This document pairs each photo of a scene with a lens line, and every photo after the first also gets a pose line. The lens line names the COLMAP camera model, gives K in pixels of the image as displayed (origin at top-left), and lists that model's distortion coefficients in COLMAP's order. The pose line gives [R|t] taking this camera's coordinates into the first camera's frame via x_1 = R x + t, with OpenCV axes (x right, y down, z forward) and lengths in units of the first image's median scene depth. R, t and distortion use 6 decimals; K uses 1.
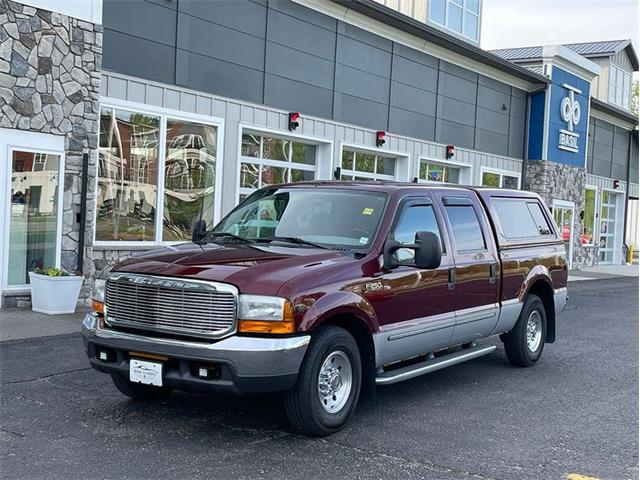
lens RADIAL K [[914.4, 0, 324.5], [0, 914.4, 238.1], [0, 0, 1]] dist [0.046033, 0.000000]
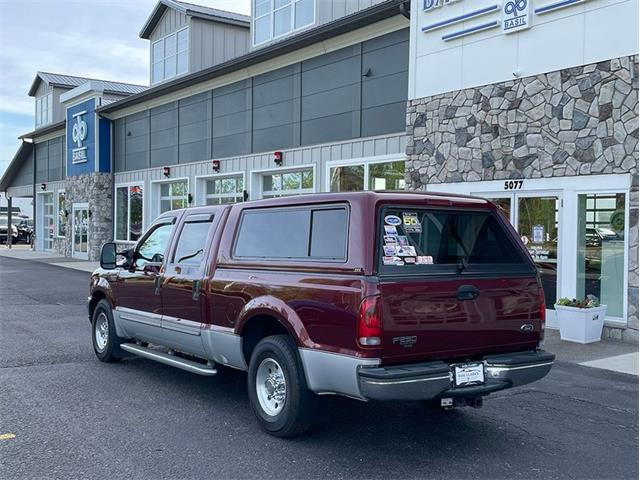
lens RADIAL K [[709.6, 0, 322.0], [0, 709.6, 237.0], [0, 0, 1]] dist [0.047582, 0.000000]
pose [[-0.353998, -0.046443, -0.934092, 0.456345], [-0.055901, 0.998031, -0.028437, 0.000386], [0.933574, 0.042150, -0.355898, 0.774454]]
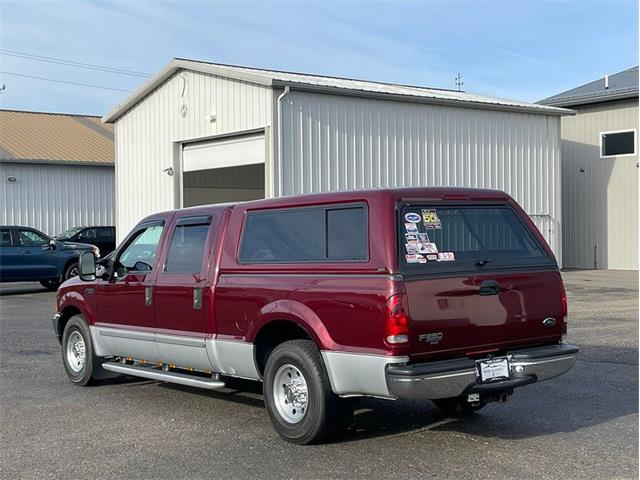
lens RADIAL K [[914.4, 0, 323.4], [0, 914.4, 236.3], [0, 0, 1]] dist [0.046033, 0.000000]
pose [[-0.304885, -0.031561, -0.951866, 0.538373], [-0.016985, 0.999472, -0.027699, 0.002093], [0.952238, 0.007723, -0.305260, 0.776515]]
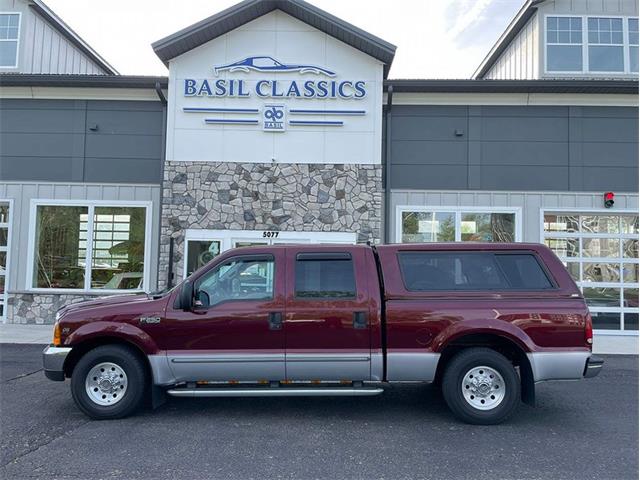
lens RADIAL K [[467.9, 0, 331.1], [0, 467.9, 248.8], [0, 0, 1]] dist [0.069904, -0.048771]
pose [[0.522090, -0.082713, -0.848870, 0.348552], [-0.011909, 0.994482, -0.104226, 0.009124], [0.852807, 0.064525, 0.518224, 0.406516]]
